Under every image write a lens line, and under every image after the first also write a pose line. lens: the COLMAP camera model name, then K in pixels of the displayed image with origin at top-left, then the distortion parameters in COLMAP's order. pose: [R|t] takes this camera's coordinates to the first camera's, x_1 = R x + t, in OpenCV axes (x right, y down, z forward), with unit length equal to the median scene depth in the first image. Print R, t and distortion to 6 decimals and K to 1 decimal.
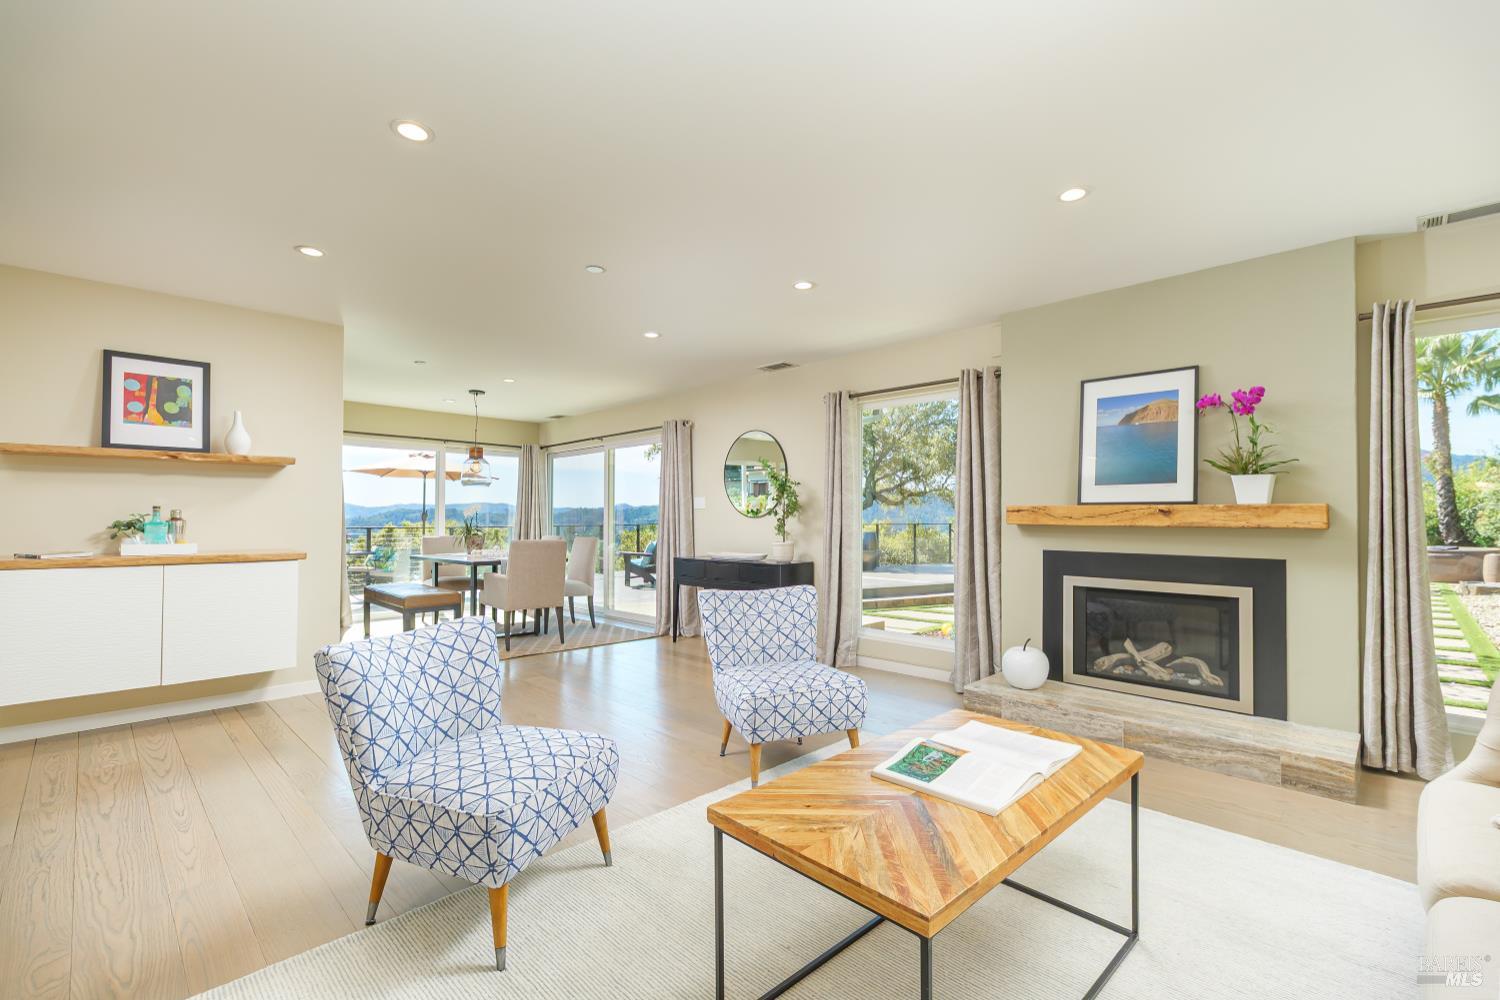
lens RADIAL K [[660.5, 0, 753.8], [0, 660.5, 508.9], [0, 0, 1]] dist [-0.001228, -0.000050]
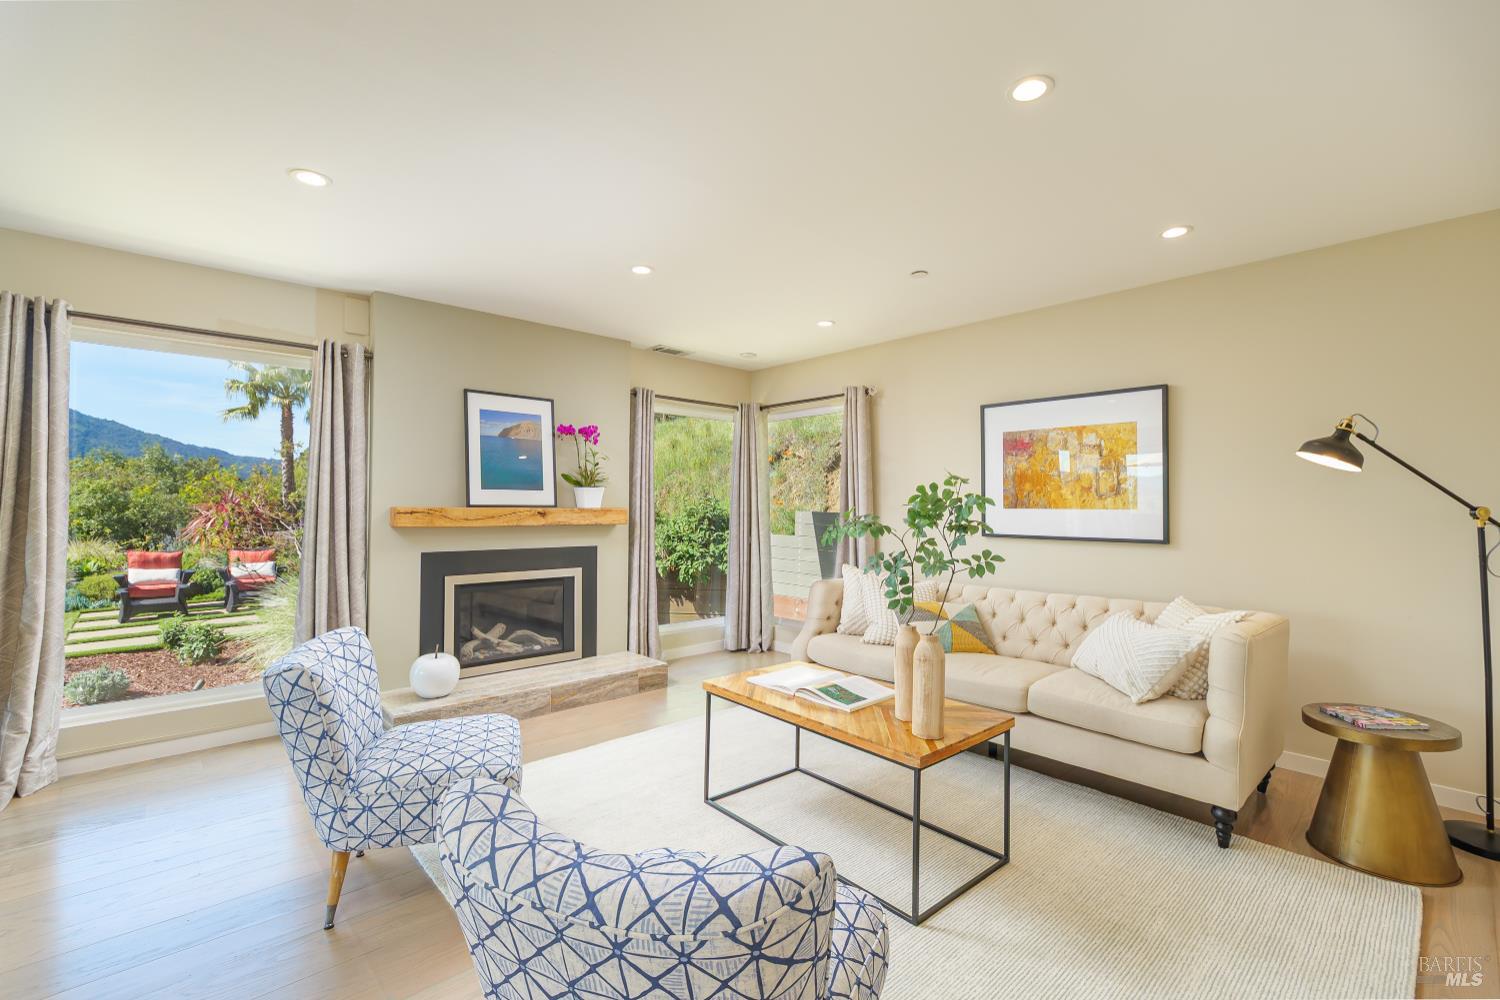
lens RADIAL K [[660.5, 0, 754.1], [0, 660.5, 501.1], [0, 0, 1]] dist [-0.001228, -0.000050]
pose [[0.040979, 0.005545, 0.999145, -0.582445], [-0.016463, 0.999853, -0.004874, -0.019061], [-0.999024, -0.016249, 0.041064, 0.537978]]
